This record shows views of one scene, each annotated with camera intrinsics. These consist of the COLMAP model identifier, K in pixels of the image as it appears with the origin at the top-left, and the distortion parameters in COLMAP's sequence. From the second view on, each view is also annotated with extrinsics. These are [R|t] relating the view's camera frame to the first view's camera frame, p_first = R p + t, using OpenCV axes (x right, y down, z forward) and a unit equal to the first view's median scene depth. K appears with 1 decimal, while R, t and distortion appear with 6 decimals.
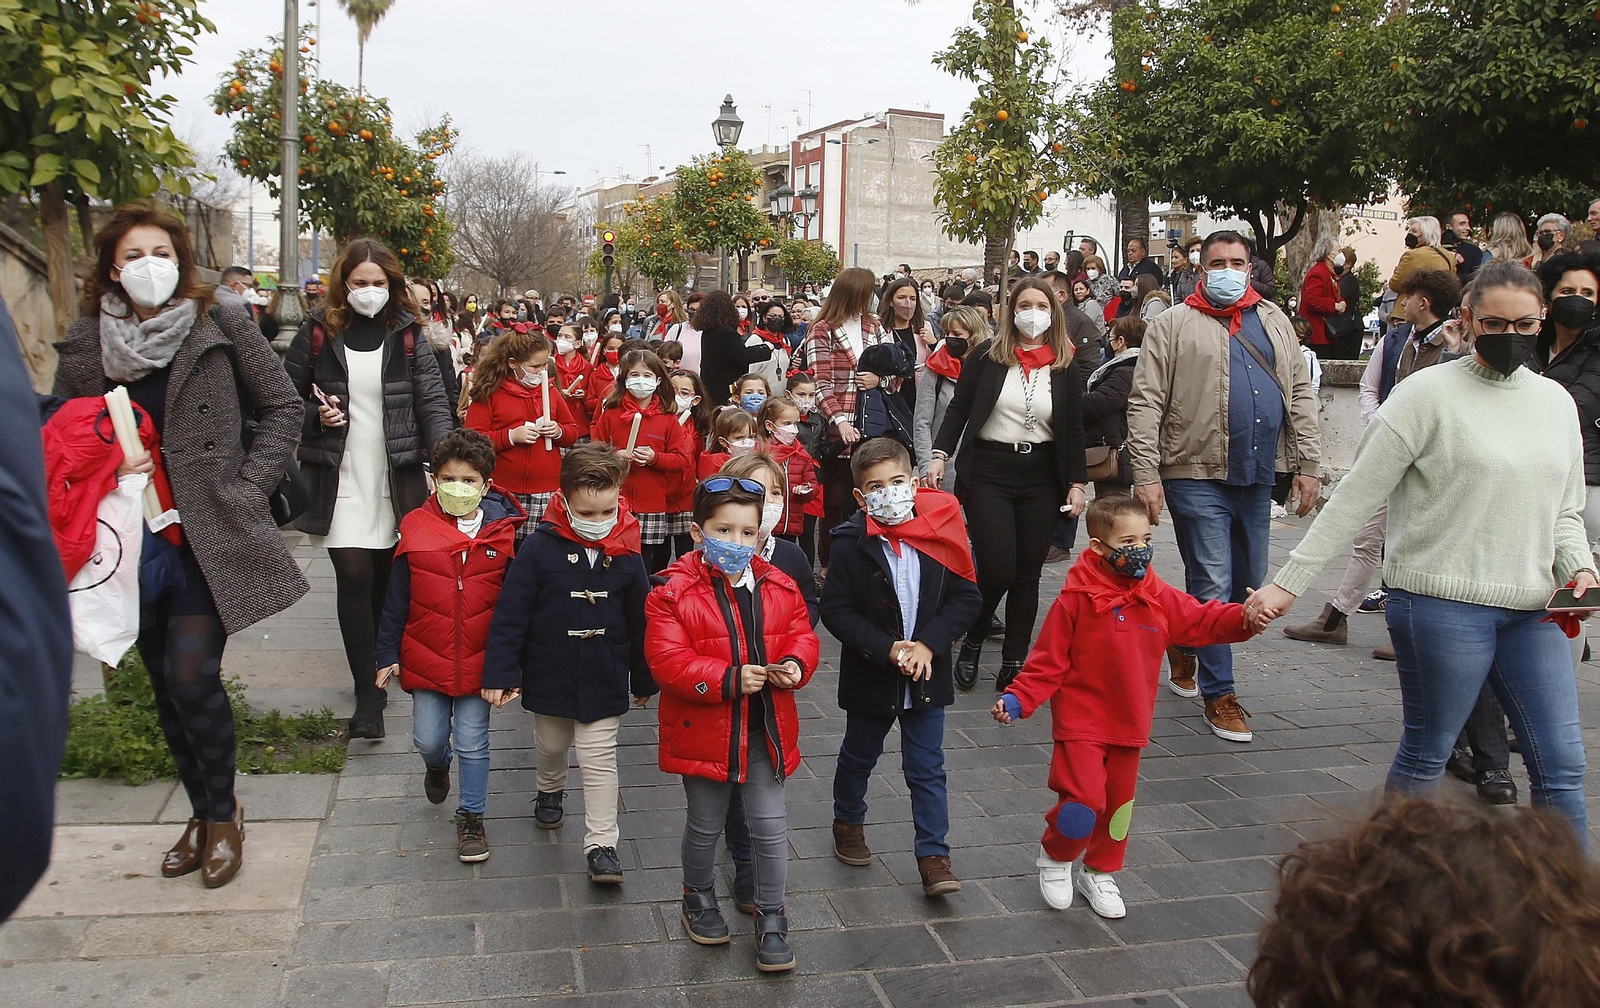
lens RADIAL K [[1412.1, 0, 800.0], [0, 1412.1, 504.0], [0, 0, 1]] dist [-0.140235, 0.176809]
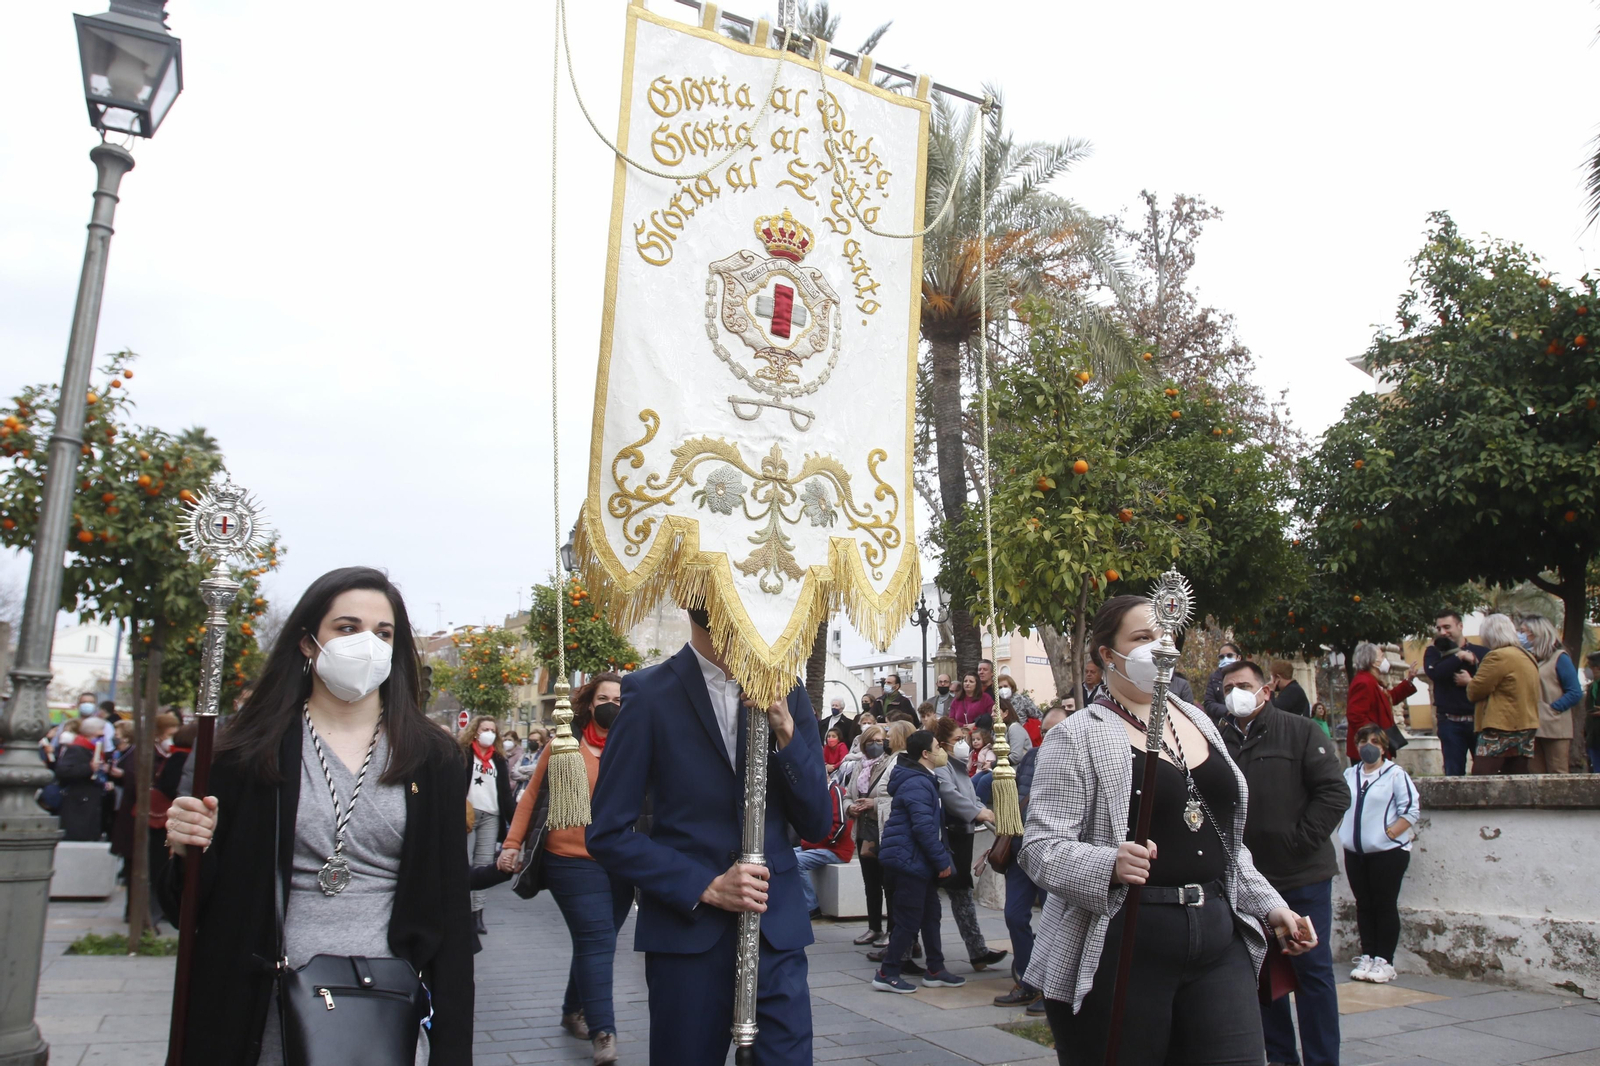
lens RADIAL K [[1207.2, 0, 800.0], [0, 1207.2, 533.0], [0, 0, 1]] dist [-0.087926, 0.051805]
pose [[0.981806, 0.023302, 0.188449, -0.106816], [0.036158, 0.951340, -0.306014, -0.037002], [-0.186410, 0.307261, 0.933189, 0.340974]]
